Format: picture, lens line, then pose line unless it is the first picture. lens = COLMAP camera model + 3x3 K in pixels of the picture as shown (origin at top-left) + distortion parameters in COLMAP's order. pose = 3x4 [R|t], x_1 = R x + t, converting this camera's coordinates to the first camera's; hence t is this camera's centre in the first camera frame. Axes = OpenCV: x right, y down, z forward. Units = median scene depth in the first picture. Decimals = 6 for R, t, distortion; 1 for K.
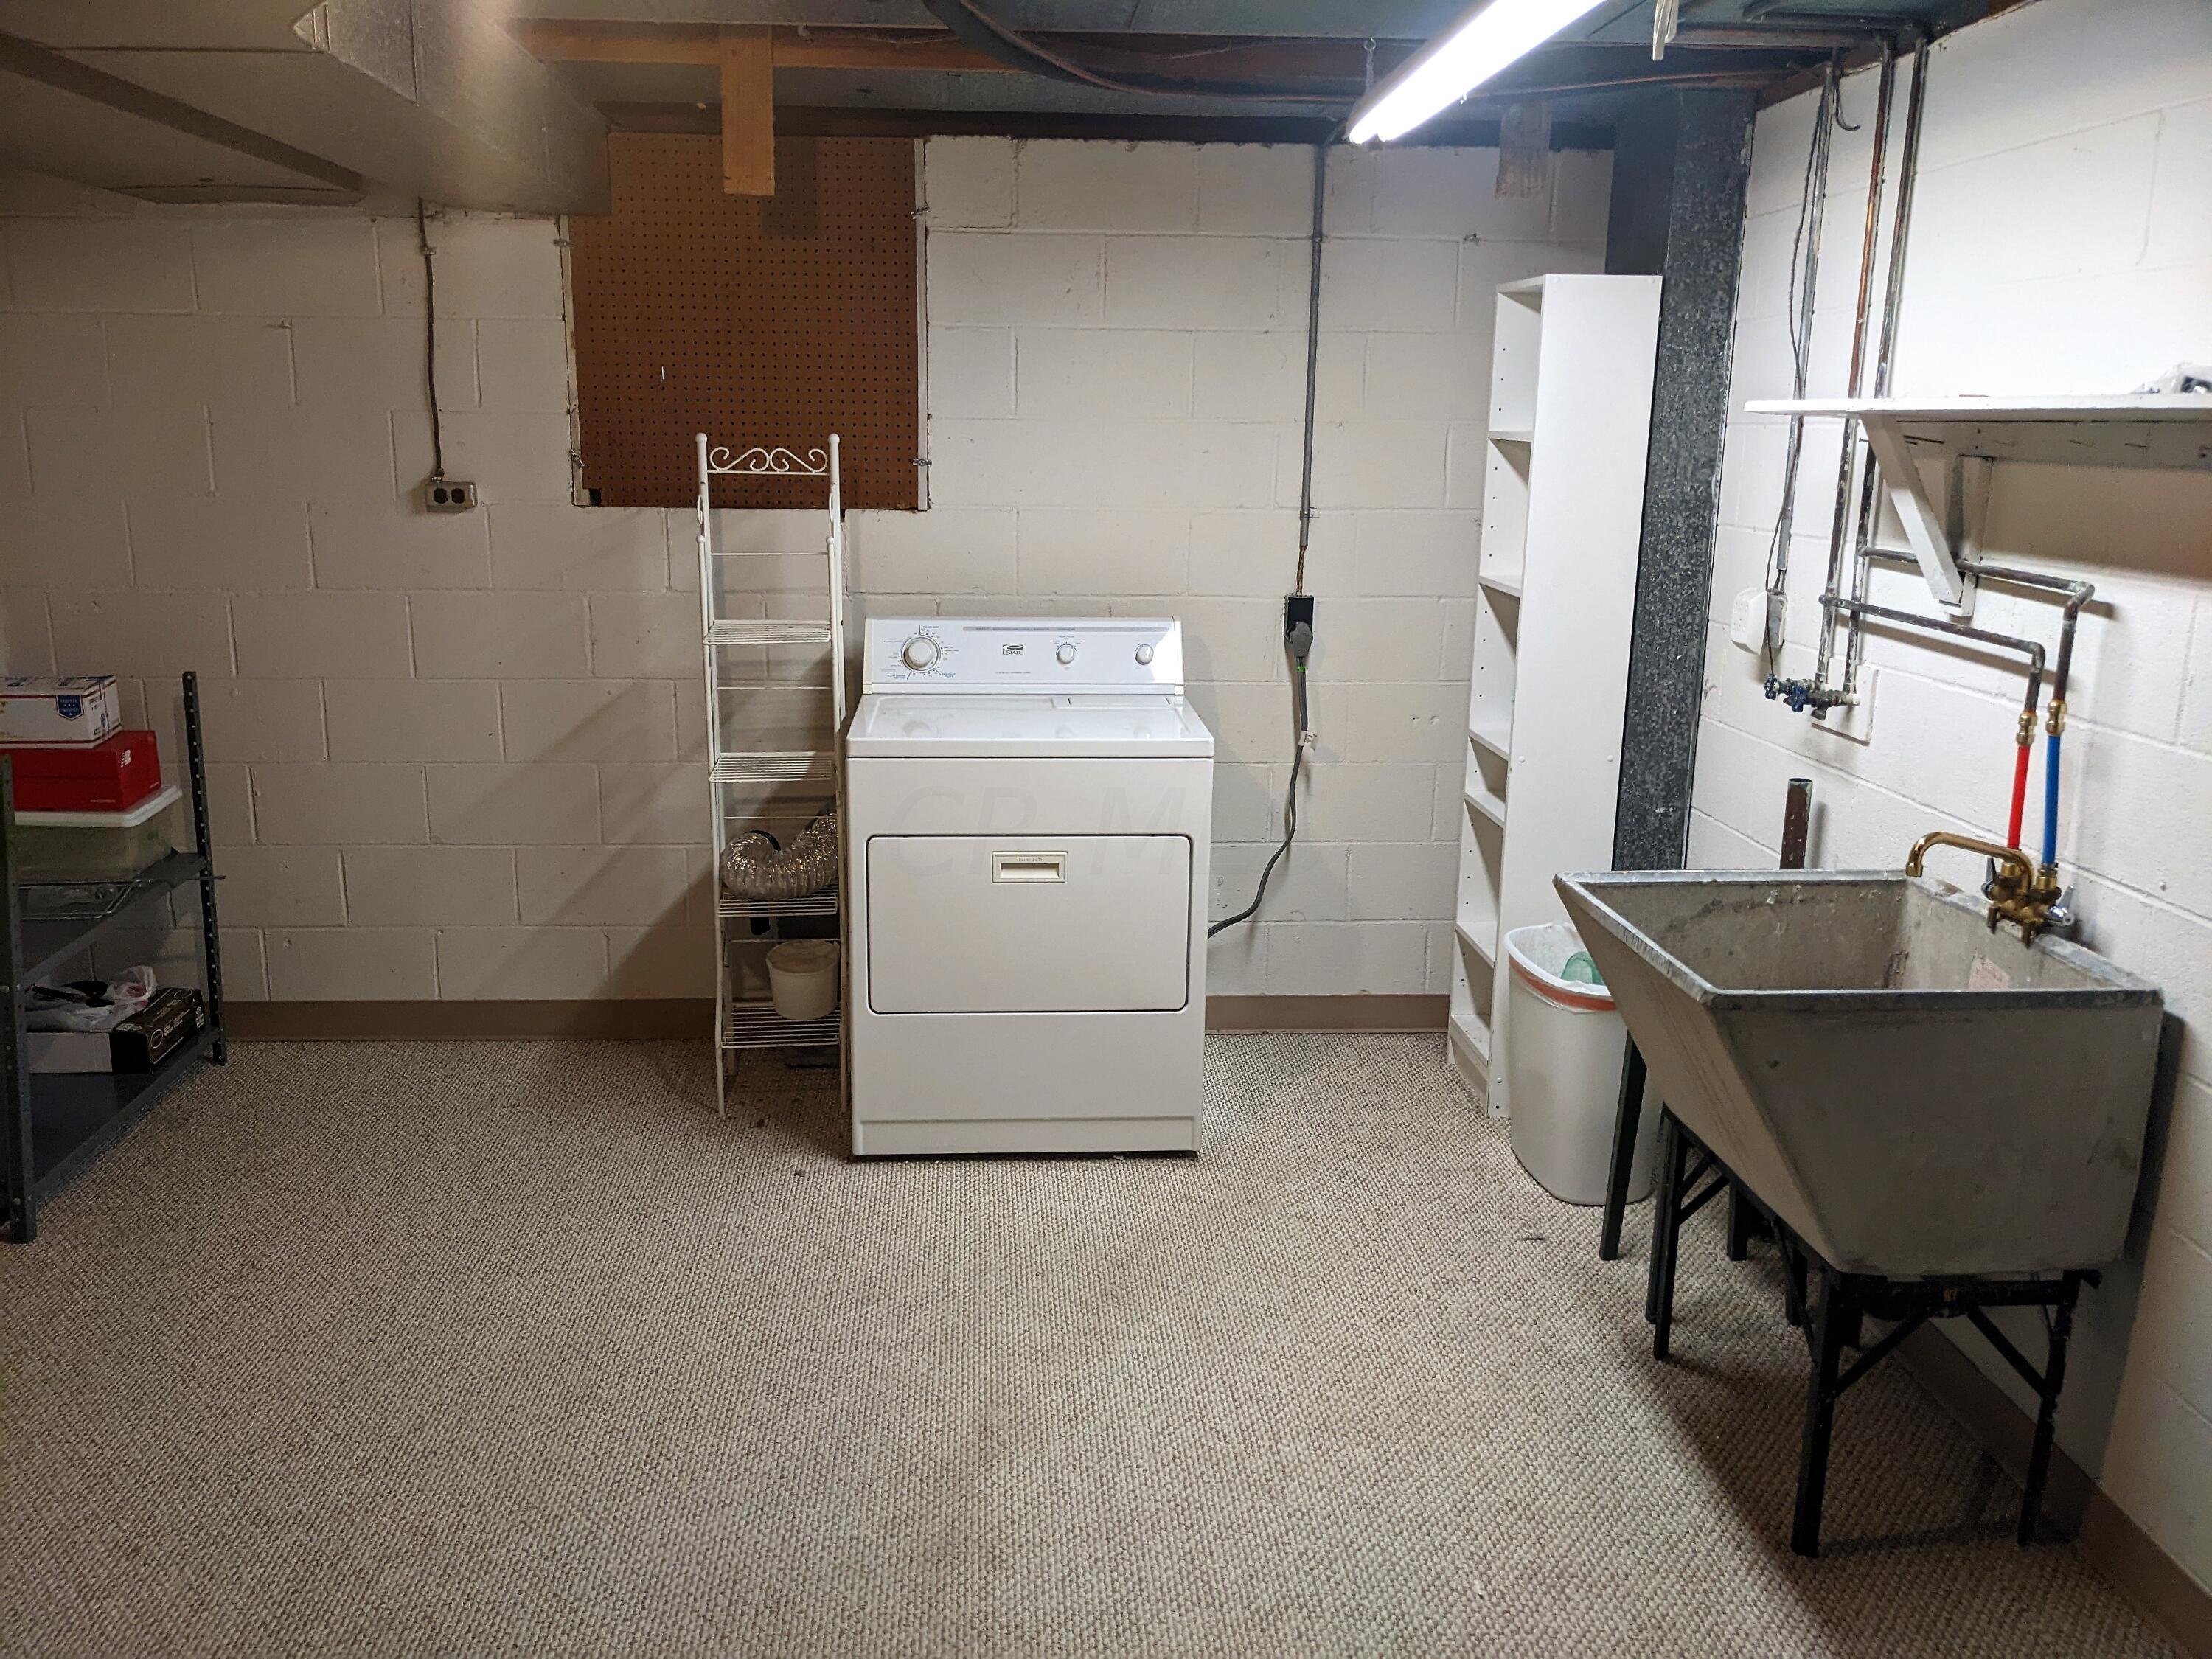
lens RADIAL K [[1758.1, 0, 1106.4], [0, 1758.1, 821.2], [0, 0, 1]] dist [0.044591, -0.066440]
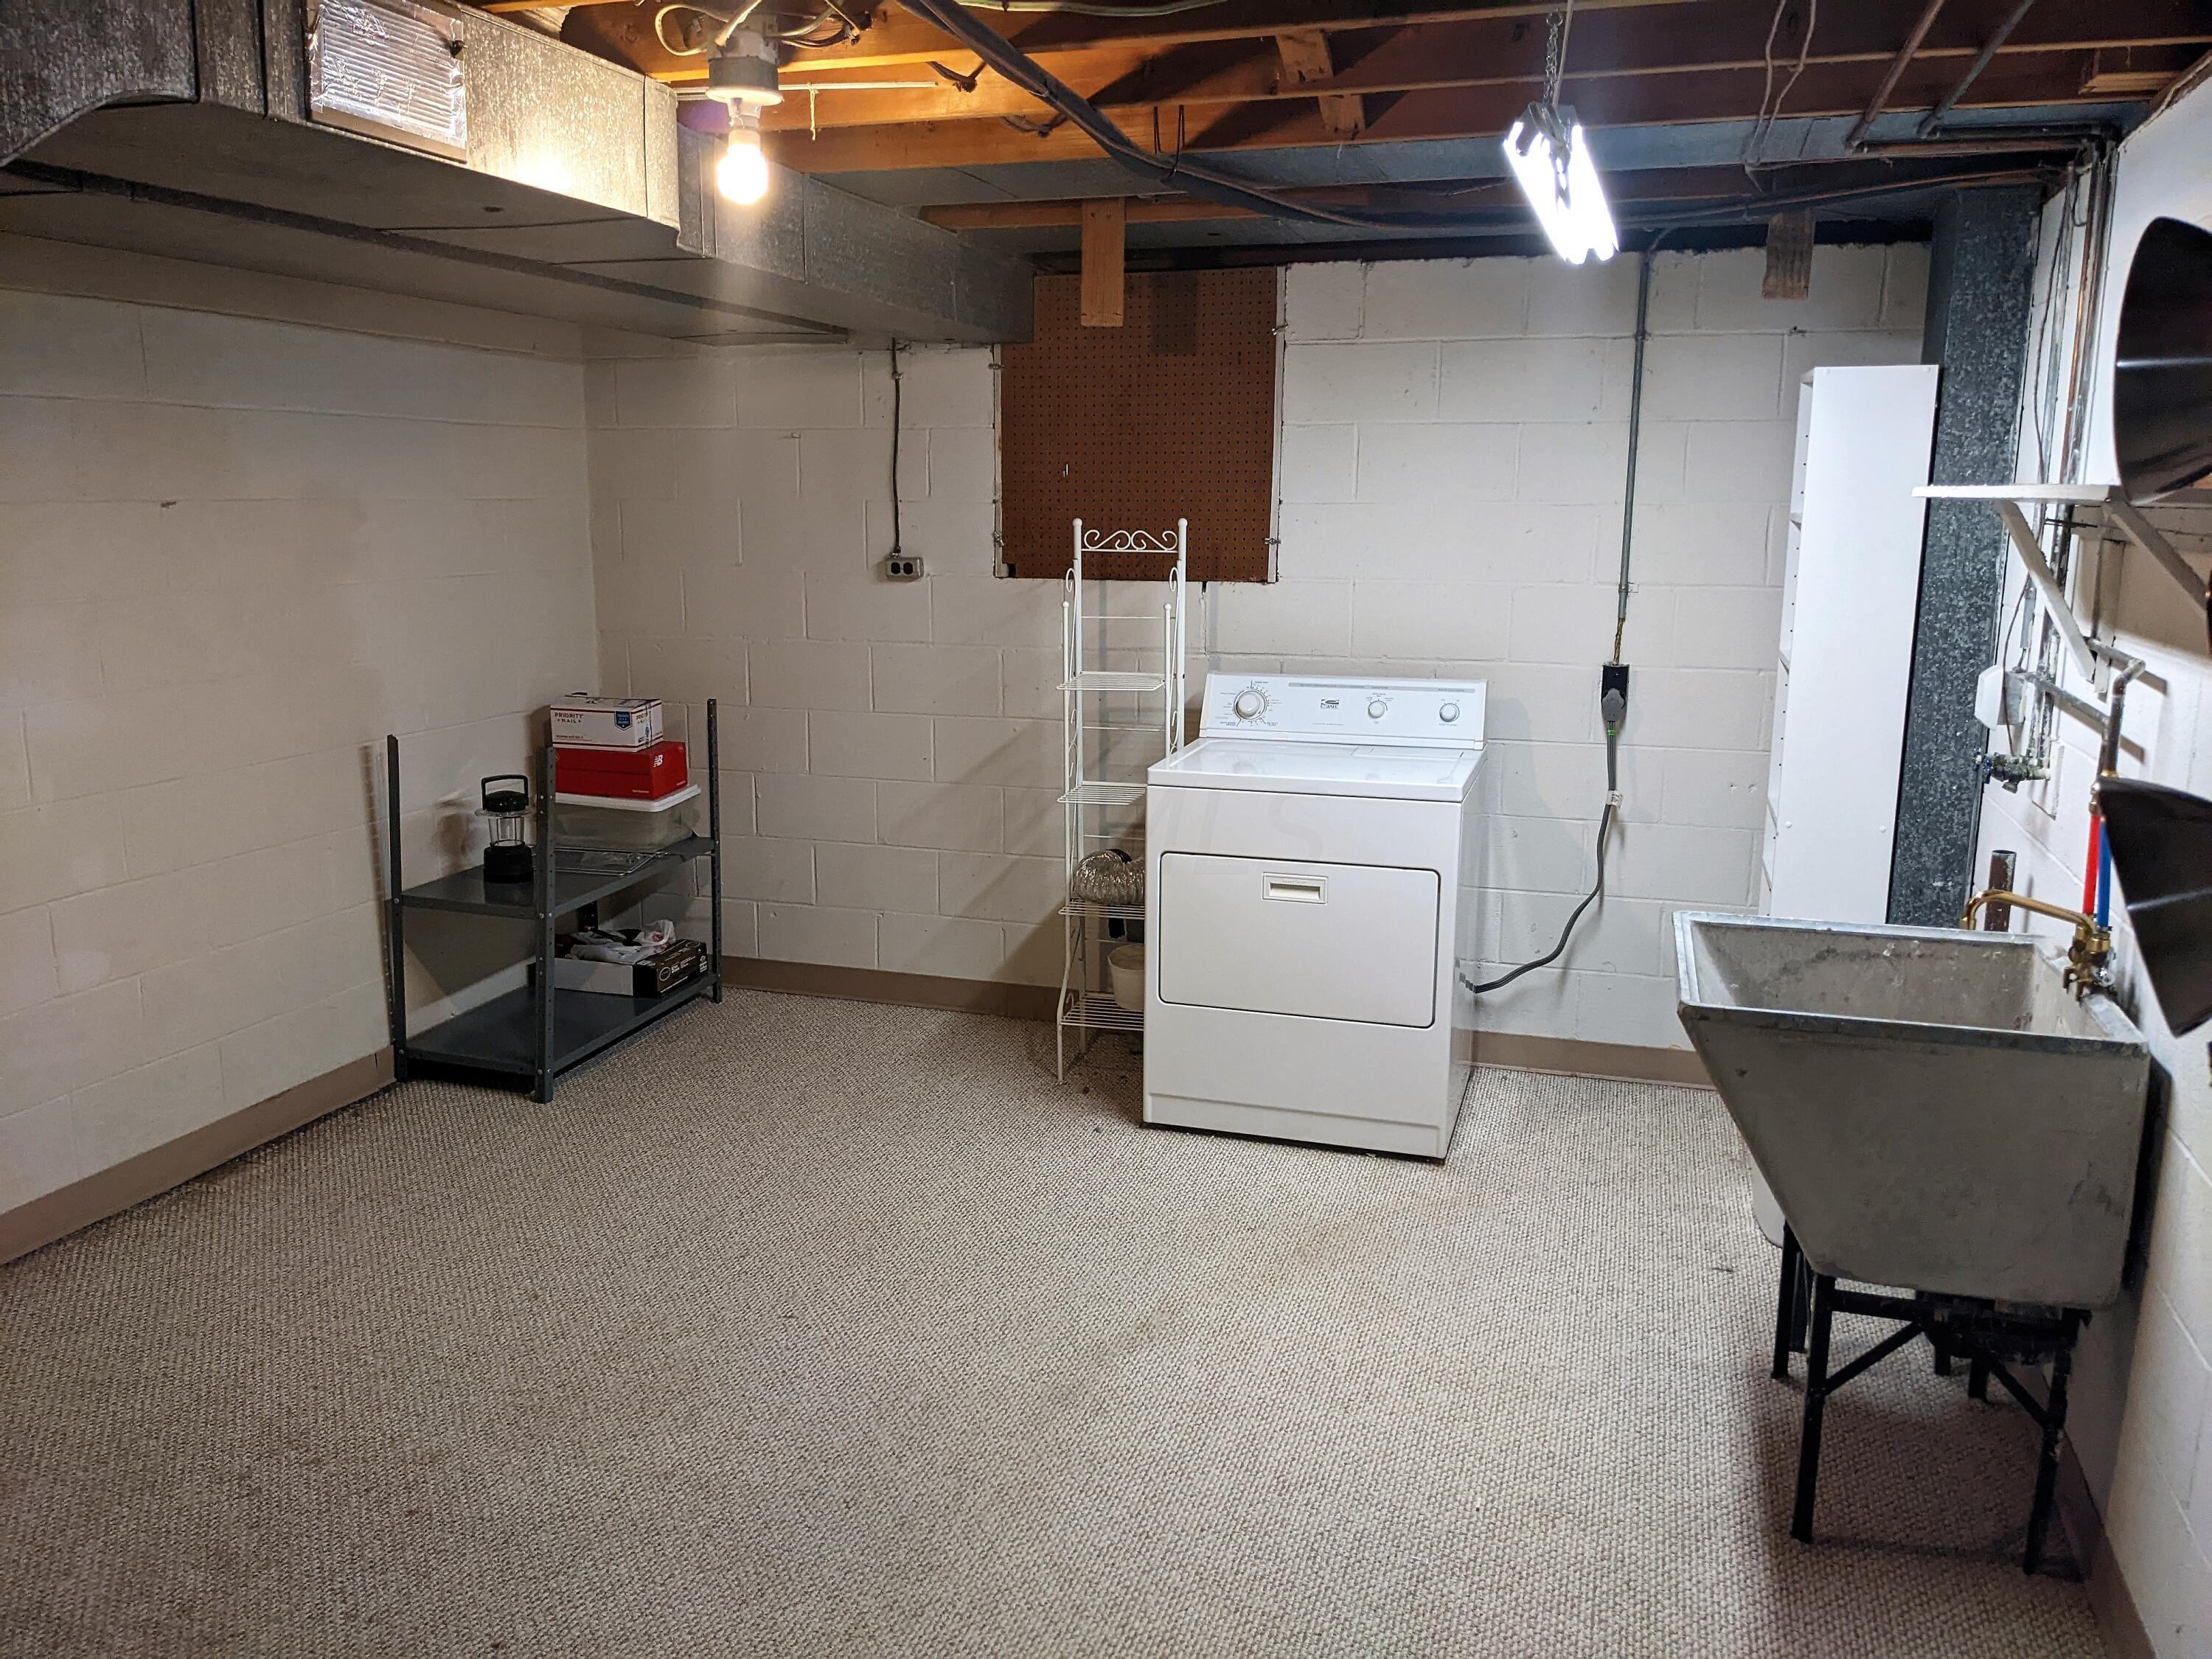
lens RADIAL K [[1773.8, 0, 1111.8], [0, 1773.8, 837.0], [0, 0, 1]] dist [0.052348, -0.098836]
pose [[0.933610, 0.061595, -0.352957, 0.238996], [-0.073939, 0.997029, -0.021586, 0.024960], [0.350579, 0.046250, 0.935390, -0.131030]]
